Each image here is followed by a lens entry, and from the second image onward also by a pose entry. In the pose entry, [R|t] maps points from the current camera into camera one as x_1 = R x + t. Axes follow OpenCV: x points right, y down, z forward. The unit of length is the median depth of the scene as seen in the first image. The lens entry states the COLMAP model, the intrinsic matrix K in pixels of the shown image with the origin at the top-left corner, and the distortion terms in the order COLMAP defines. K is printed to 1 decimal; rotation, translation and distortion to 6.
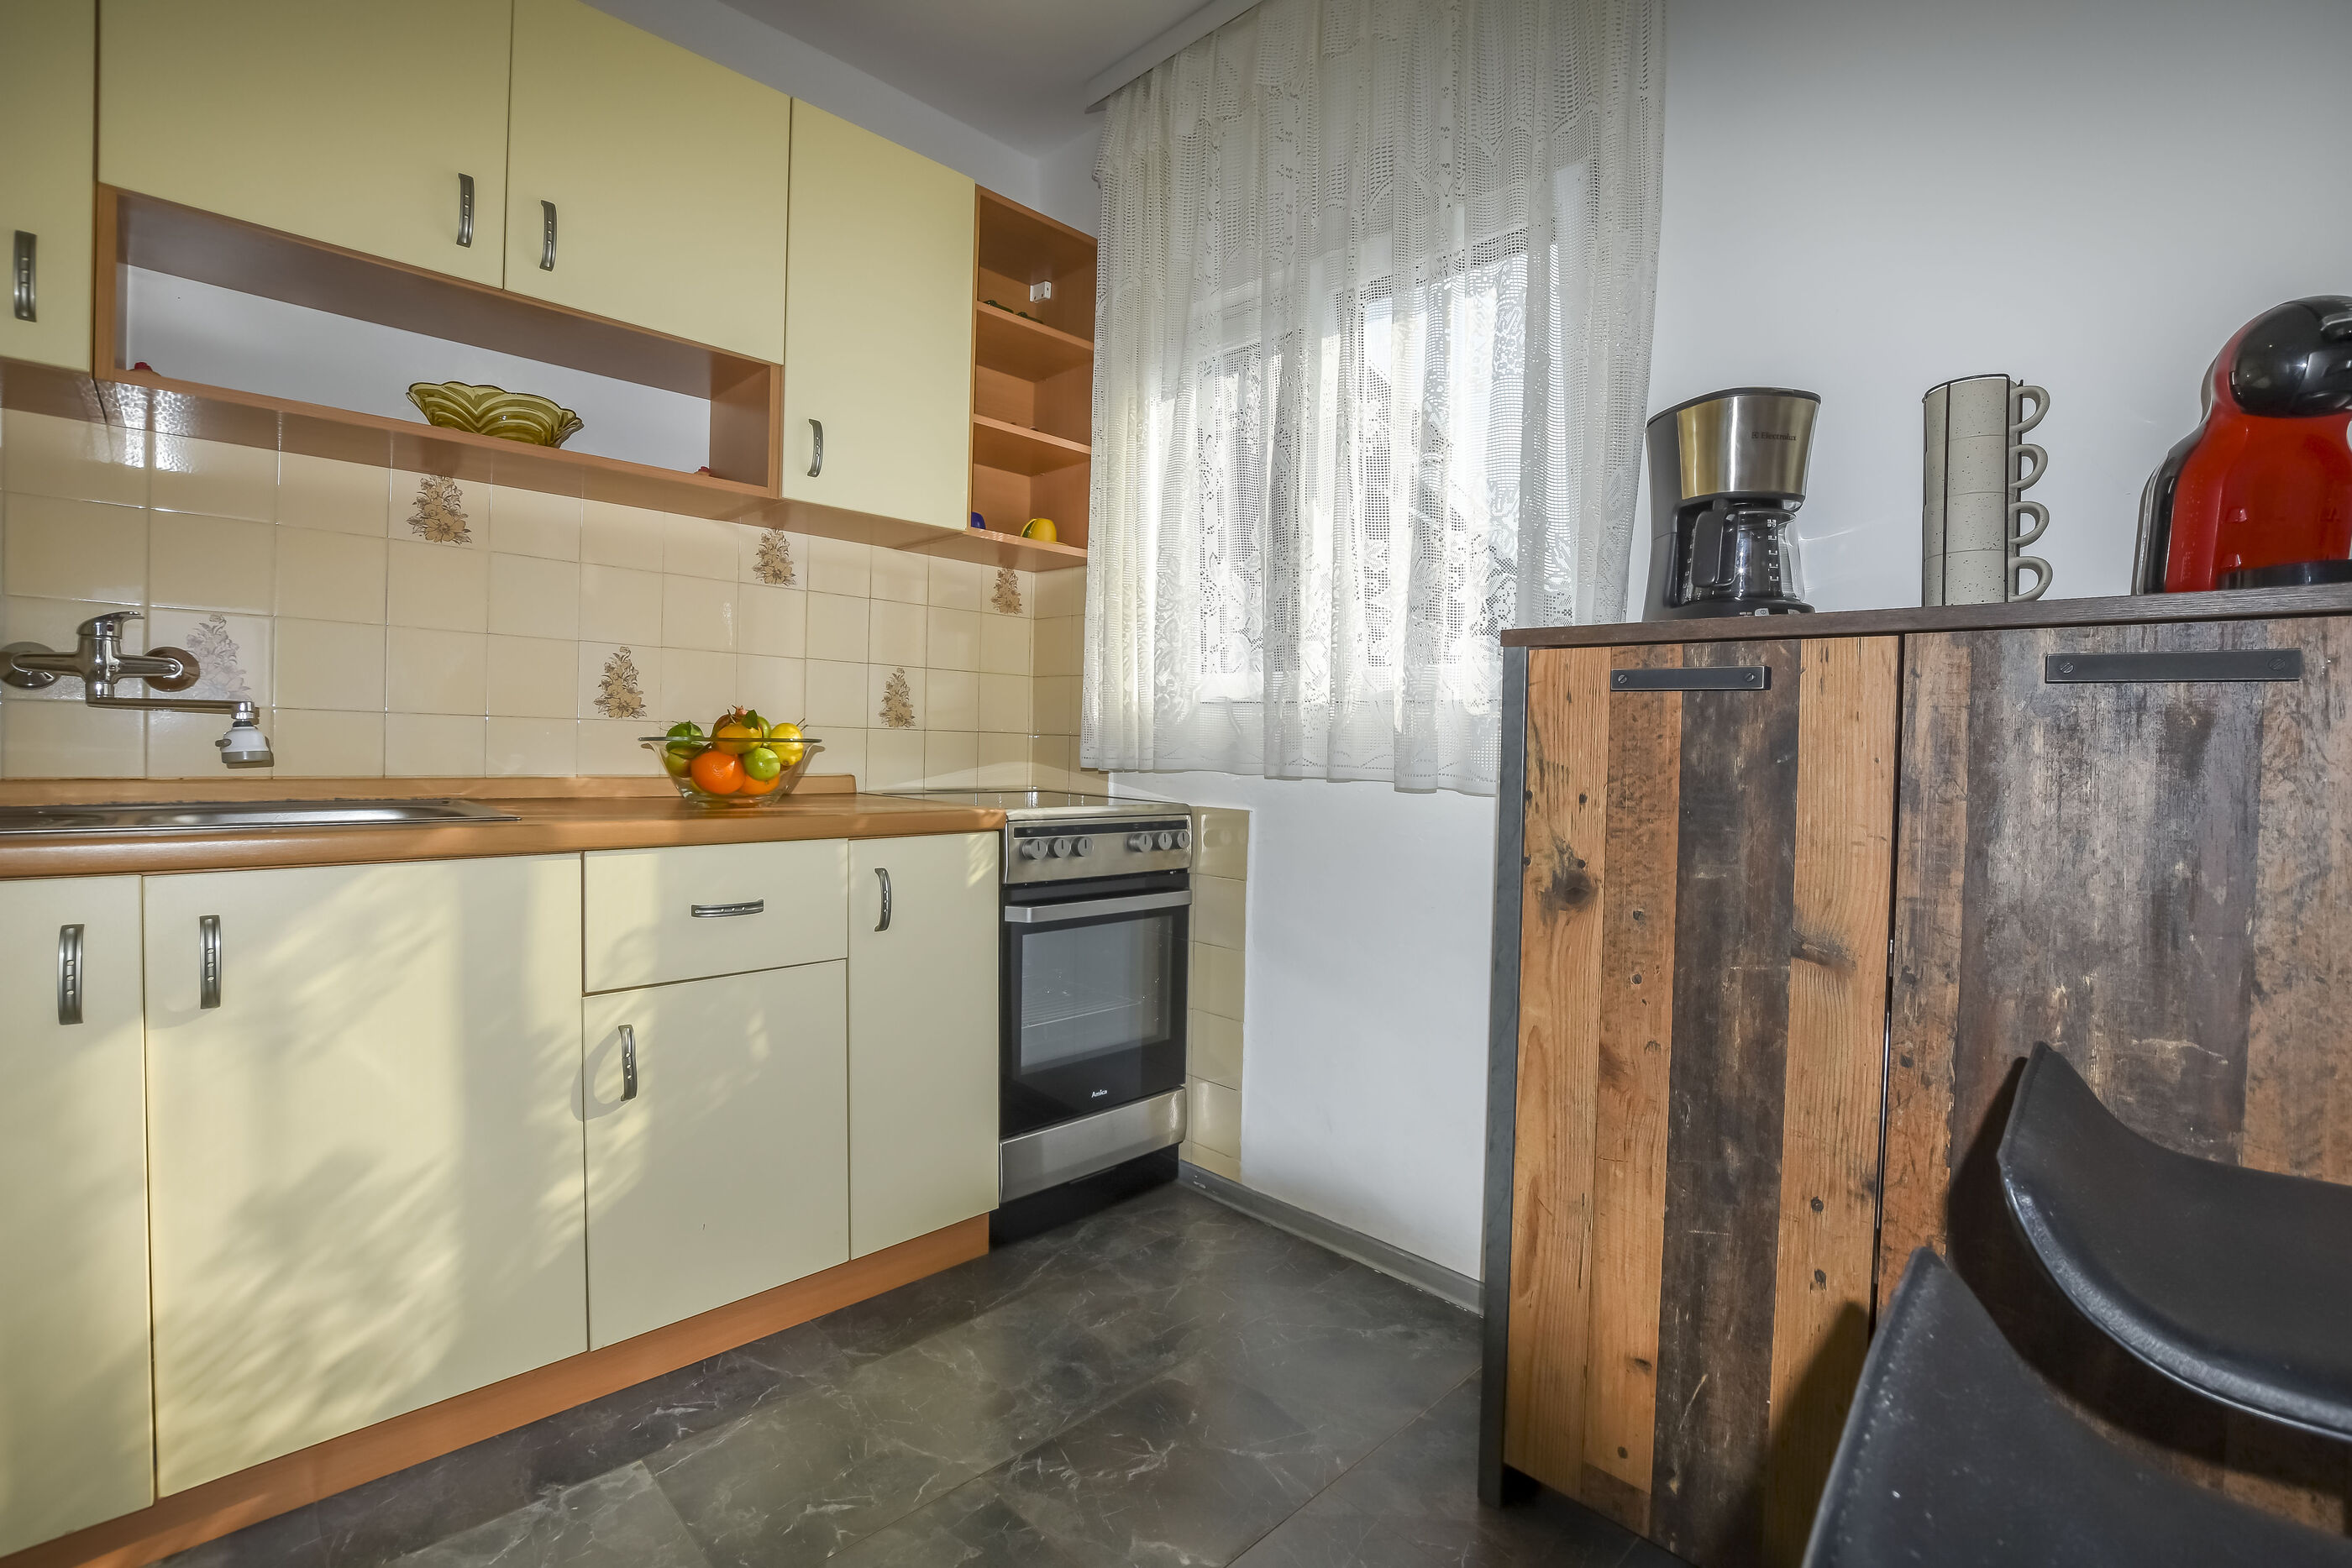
lens RADIAL K [[1024.8, 0, 1142.9], [0, 1024.8, 660.7], [0, 0, 1]] dist [-0.032509, 0.004374]
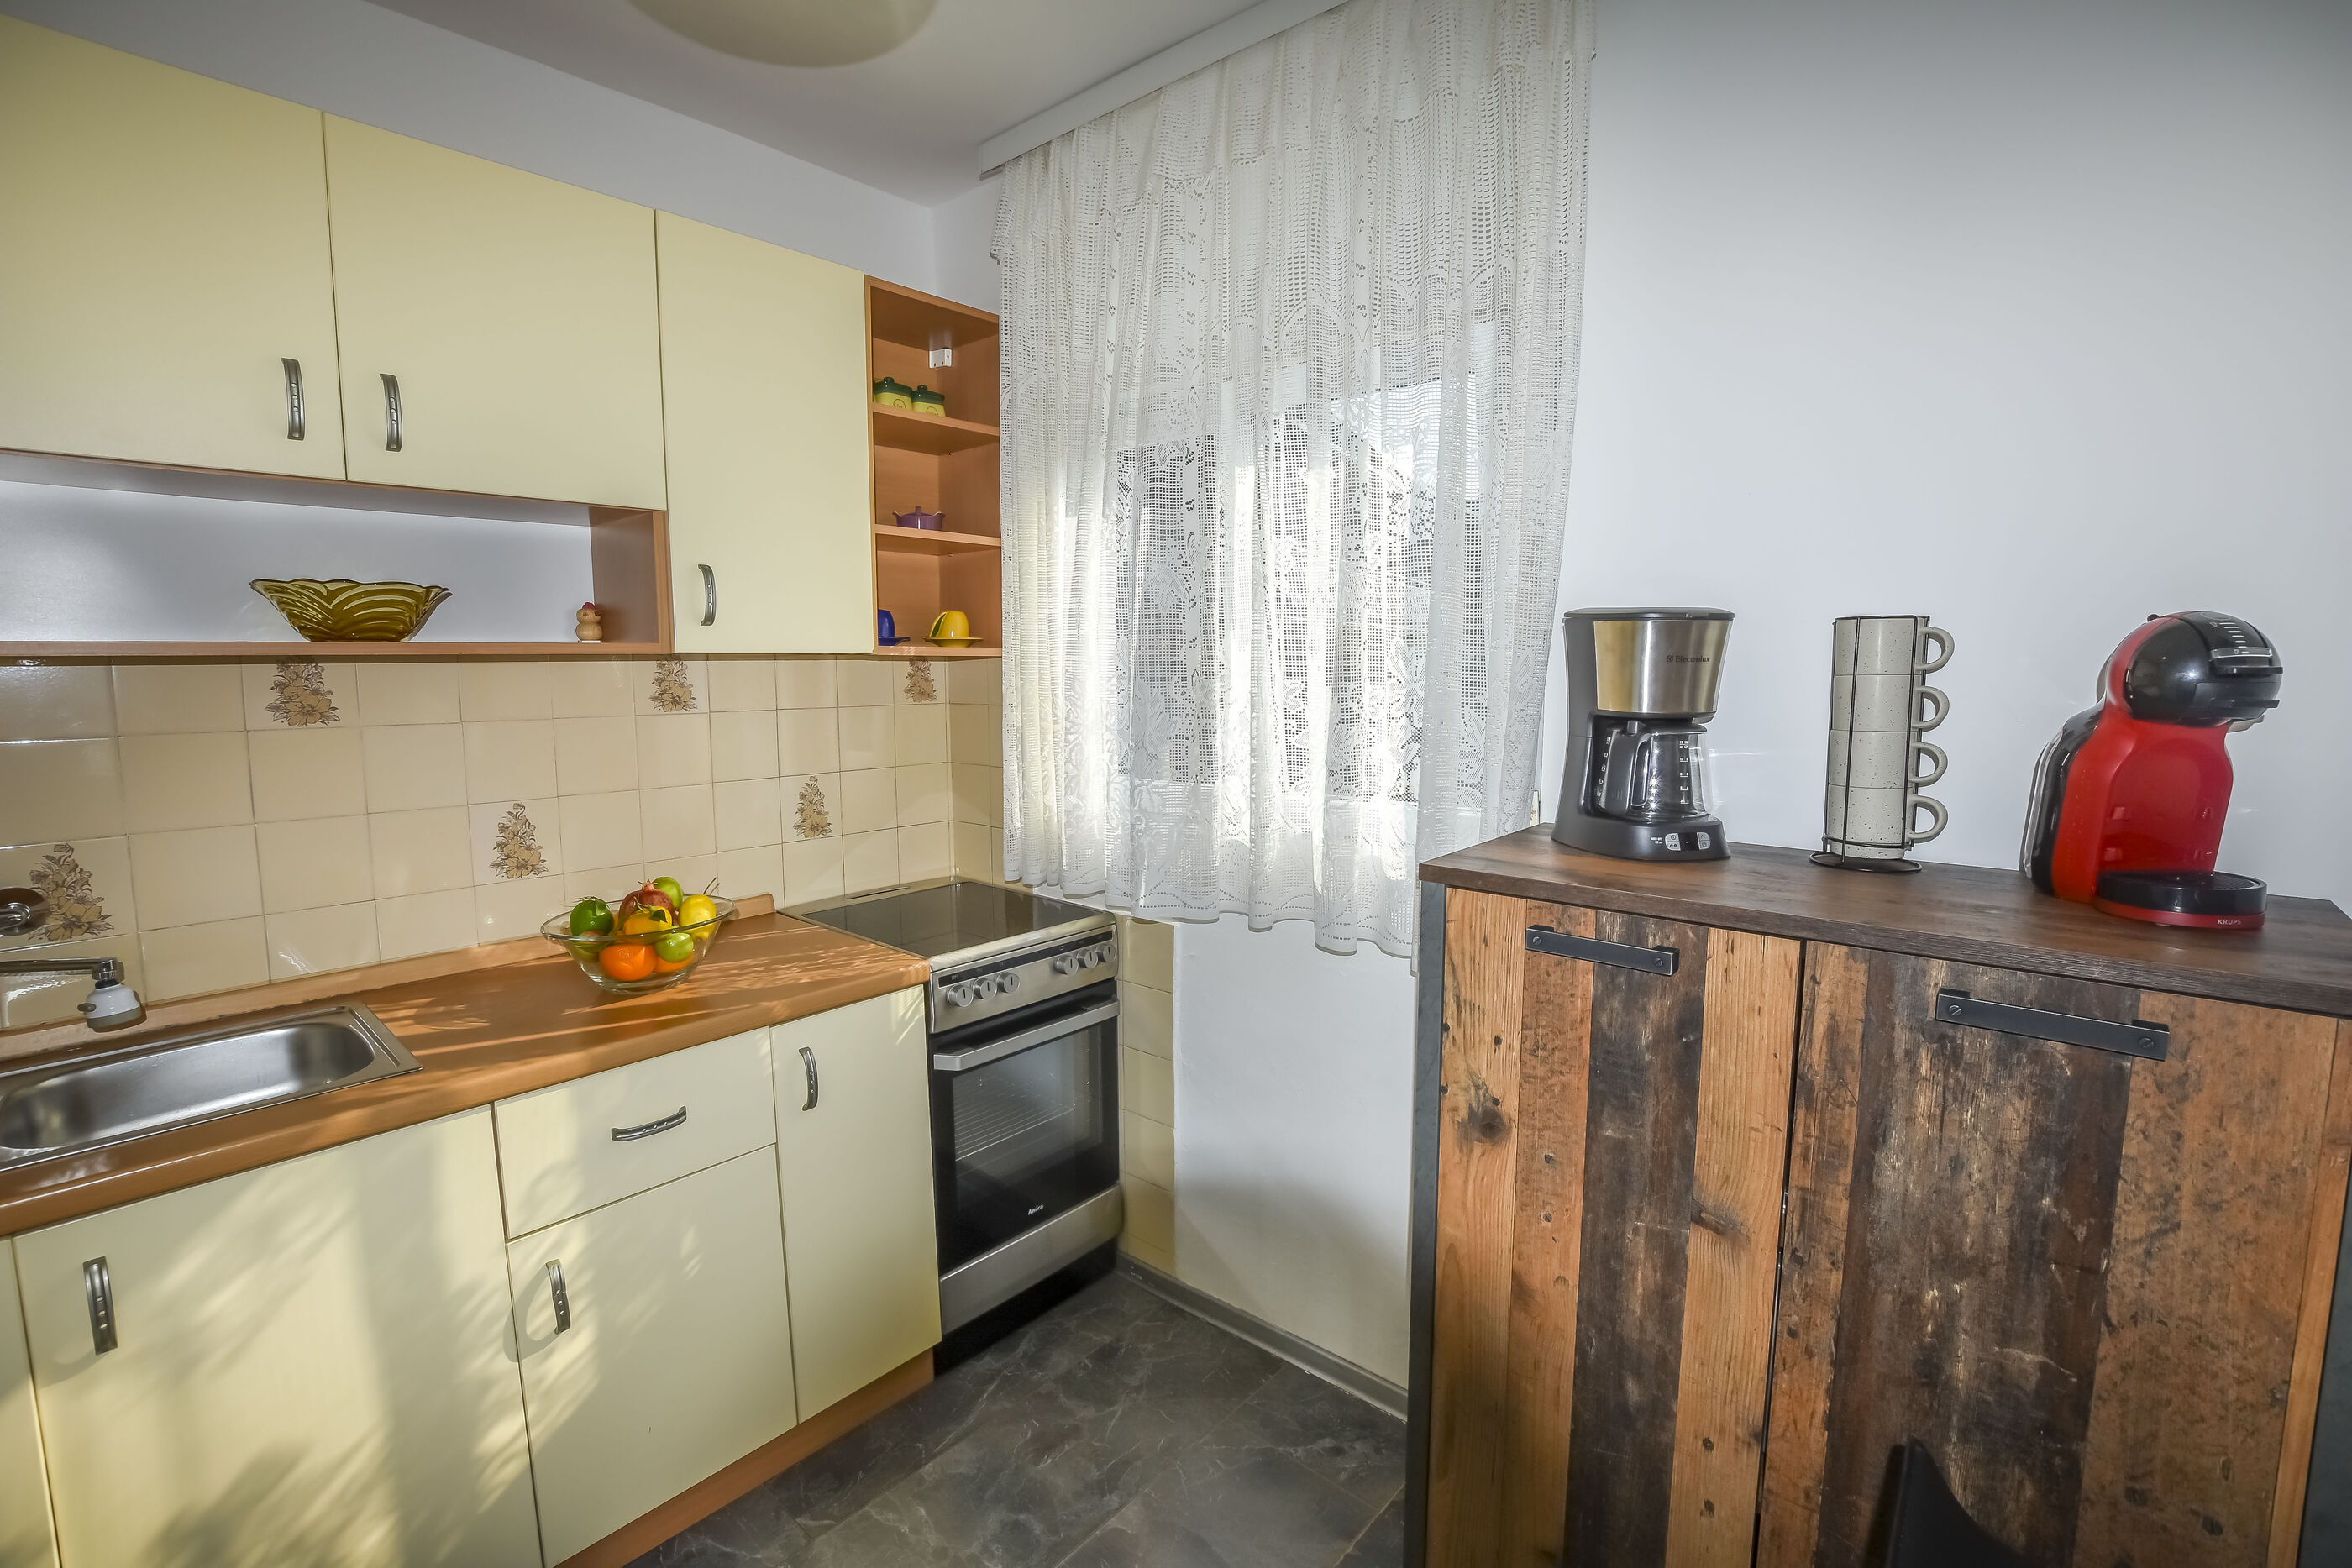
lens RADIAL K [[1027.4, 0, 1134.0], [0, 1027.4, 686.7], [0, 0, 1]] dist [-0.035692, 0.005476]
pose [[0.997185, -0.035700, 0.065939, 0.011123], [0.029714, 0.995532, 0.089624, -0.281287], [-0.068844, -0.087413, 0.993790, 0.034216]]
